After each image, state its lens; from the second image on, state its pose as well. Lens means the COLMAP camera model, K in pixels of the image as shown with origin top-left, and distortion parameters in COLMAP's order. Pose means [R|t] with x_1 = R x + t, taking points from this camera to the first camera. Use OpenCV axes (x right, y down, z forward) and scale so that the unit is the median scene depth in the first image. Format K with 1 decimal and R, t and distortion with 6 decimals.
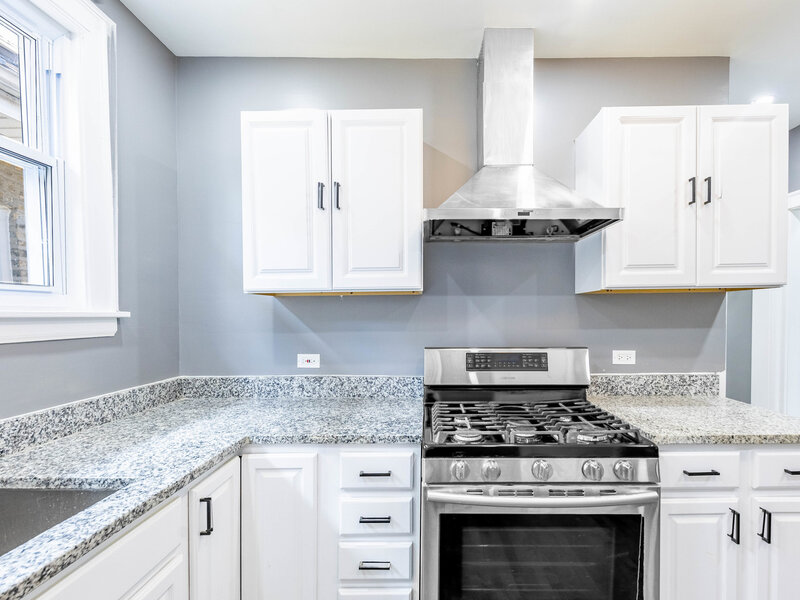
lens RADIAL K [[393.9, 0, 425.3], [0, 393.9, 322.2], [0, 0, 1]] dist [0.000100, -0.000110]
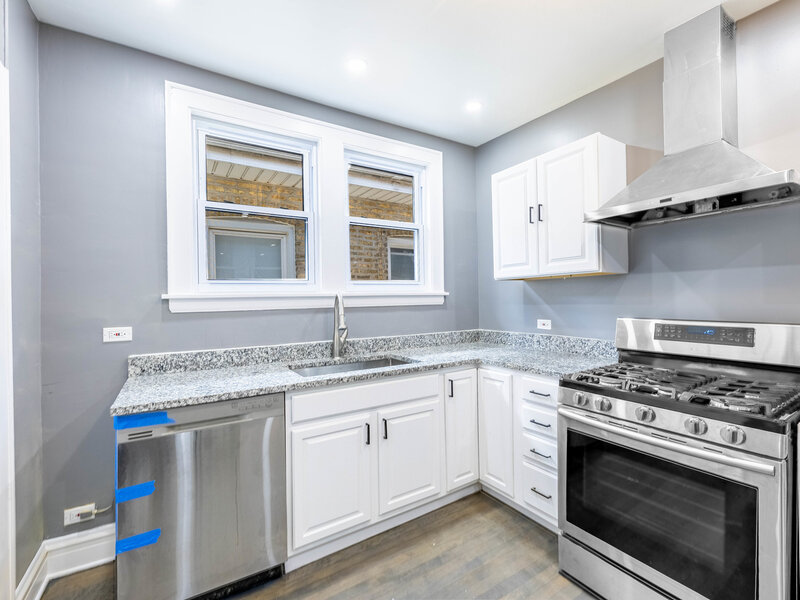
lens RADIAL K [[361.4, 0, 400.0], [0, 361.4, 300.0], [0, 0, 1]] dist [0.001582, -0.000128]
pose [[0.550534, -0.000614, -0.834813, 0.567874], [-0.004116, 0.999986, -0.003450, 0.017424], [0.834803, 0.005336, 0.550523, -0.184083]]
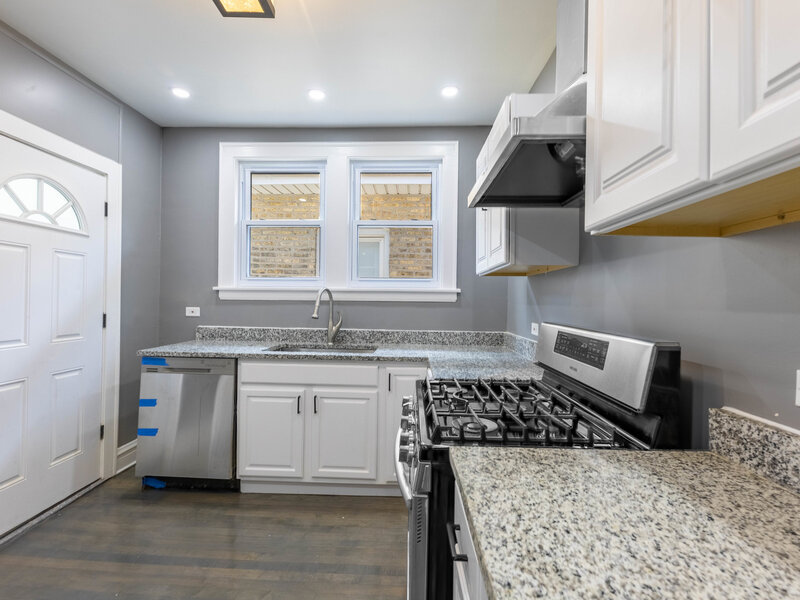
lens RADIAL K [[376.1, 0, 400.0], [0, 376.1, 300.0], [0, 0, 1]] dist [-0.001163, 0.000018]
pose [[-0.022757, 0.008865, -0.999702, 0.933255], [-0.033171, 0.999403, 0.009618, 0.014773], [0.999191, 0.033380, -0.022449, 0.682992]]
